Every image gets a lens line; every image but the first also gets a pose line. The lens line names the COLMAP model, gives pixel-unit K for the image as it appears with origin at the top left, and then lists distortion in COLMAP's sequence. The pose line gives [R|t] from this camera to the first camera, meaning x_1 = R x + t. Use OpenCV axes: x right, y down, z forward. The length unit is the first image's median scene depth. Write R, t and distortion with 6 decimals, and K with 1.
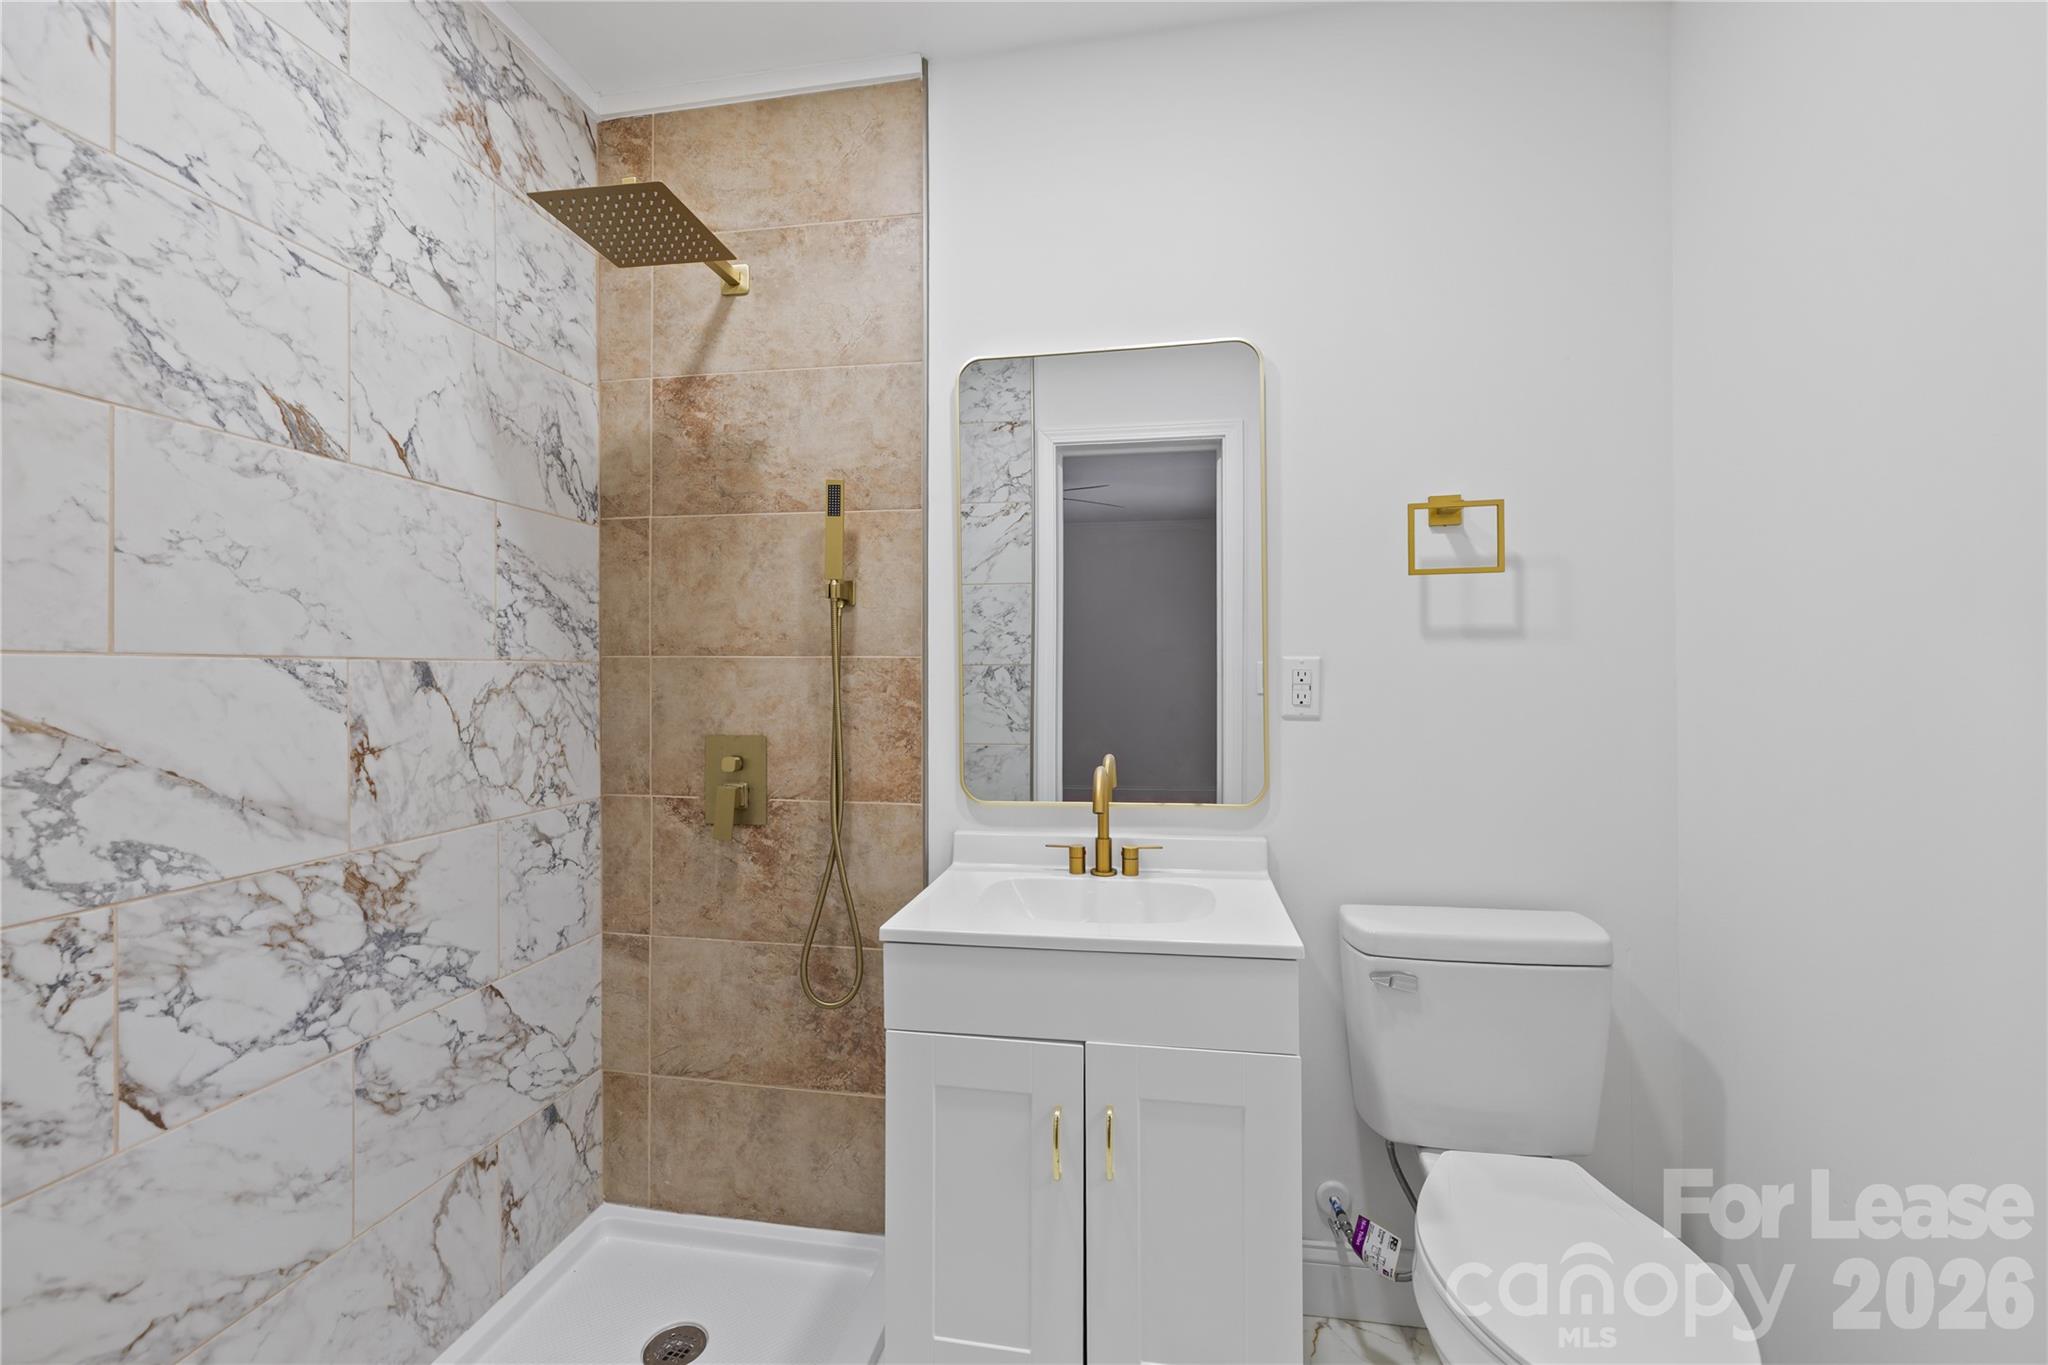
lens RADIAL K [[874.7, 0, 1024.2], [0, 874.7, 679.5], [0, 0, 1]] dist [-0.003724, -0.000503]
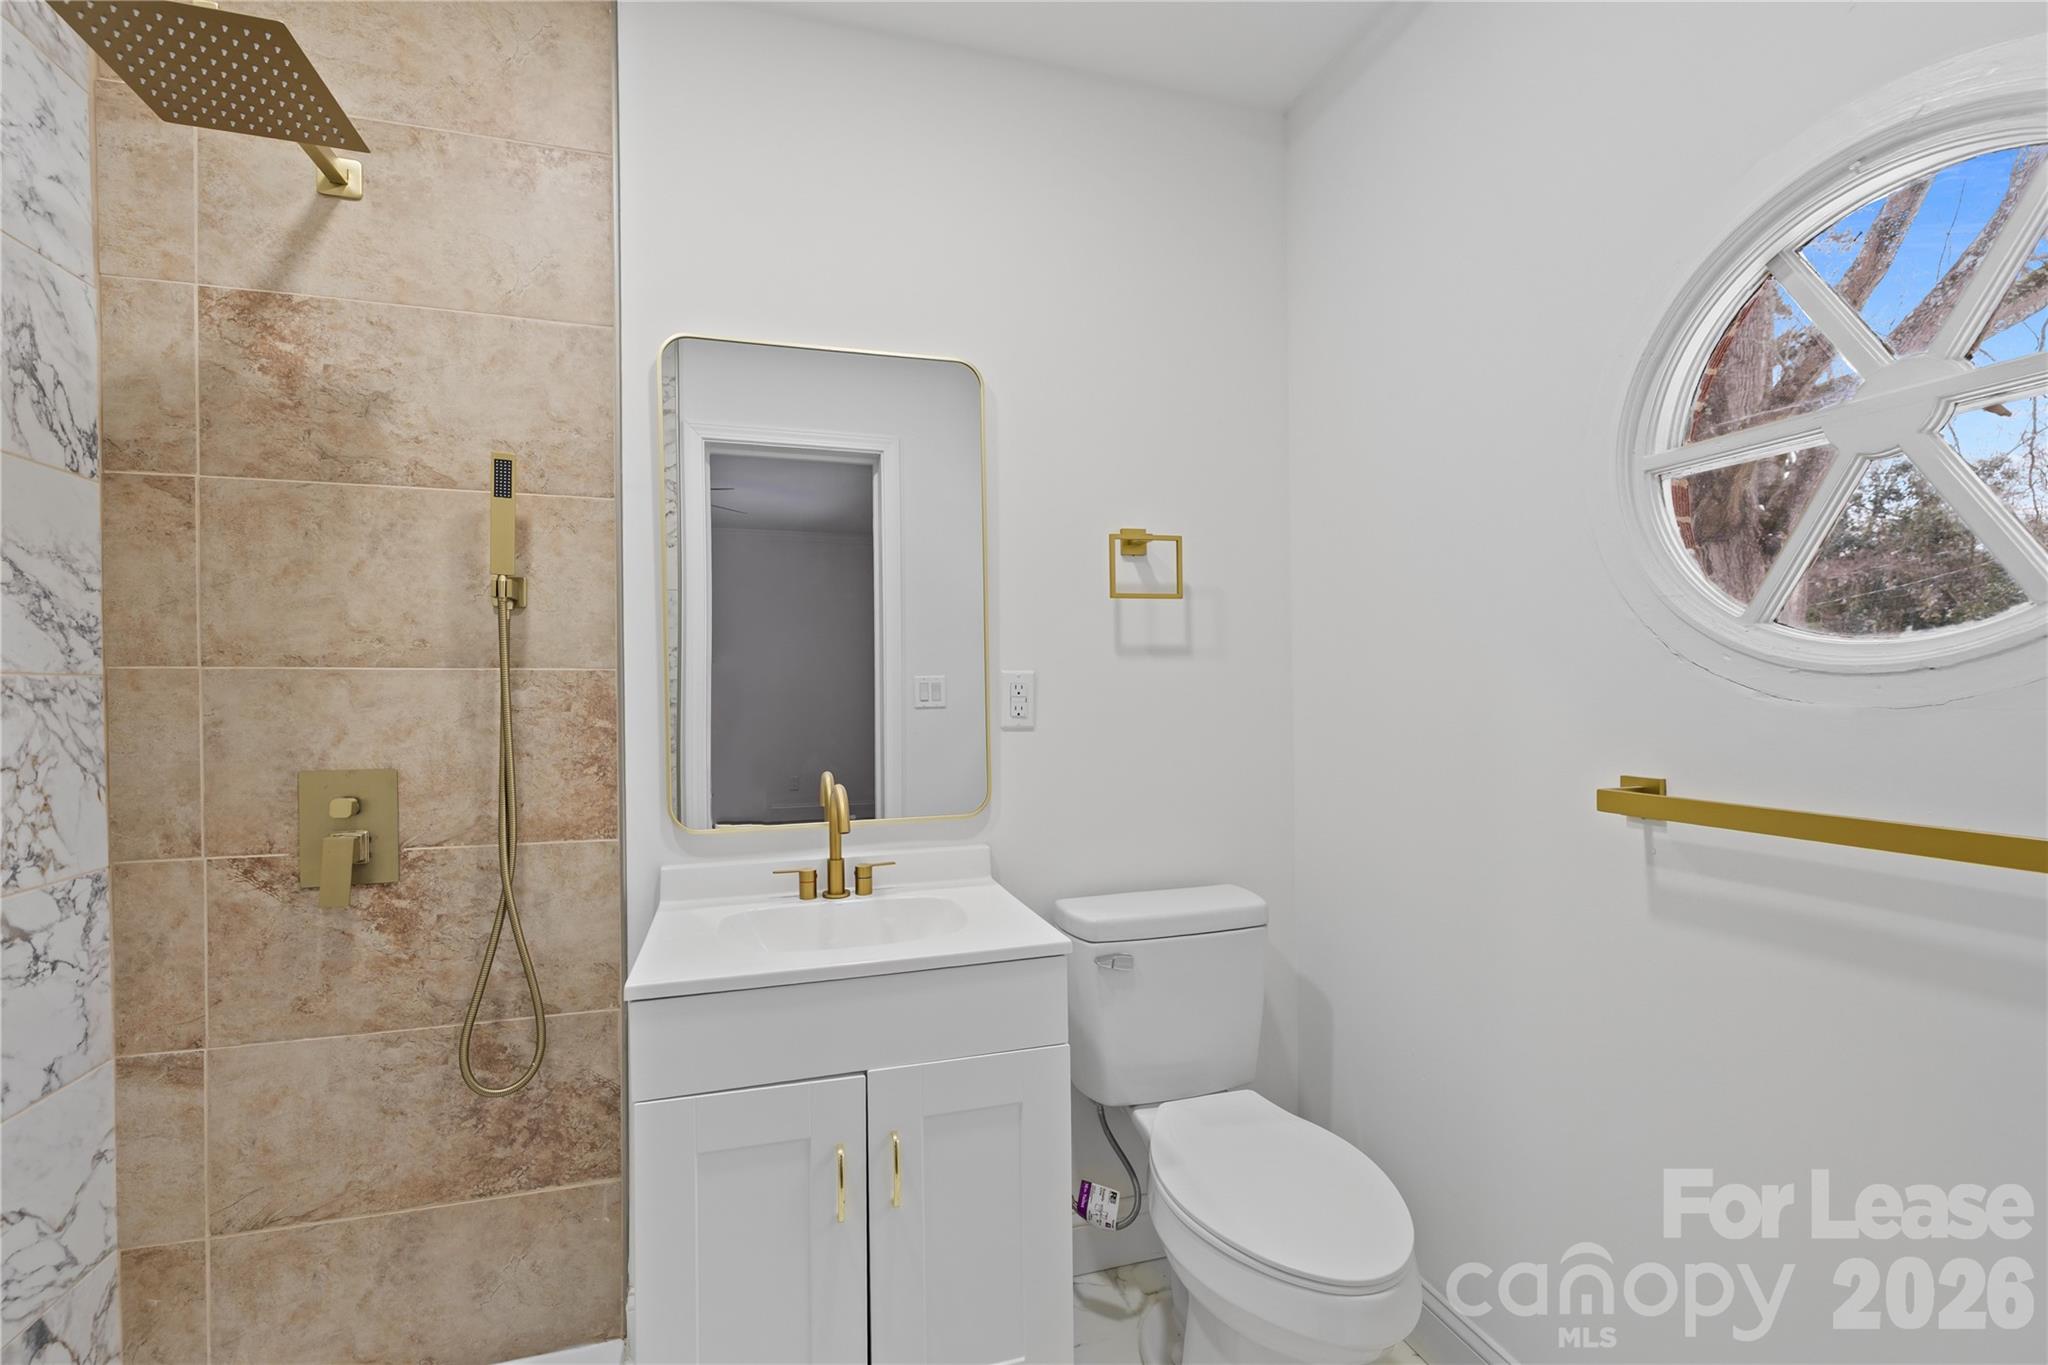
lens RADIAL K [[874.7, 0, 1011.7], [0, 874.7, 699.9], [0, 0, 1]] dist [-0.003724, -0.000503]
pose [[0.895350, -0.010911, 0.445230, -0.150664], [0.007610, 0.999929, 0.009200, -0.000824], [-0.445299, -0.004849, 0.895369, 0.049974]]
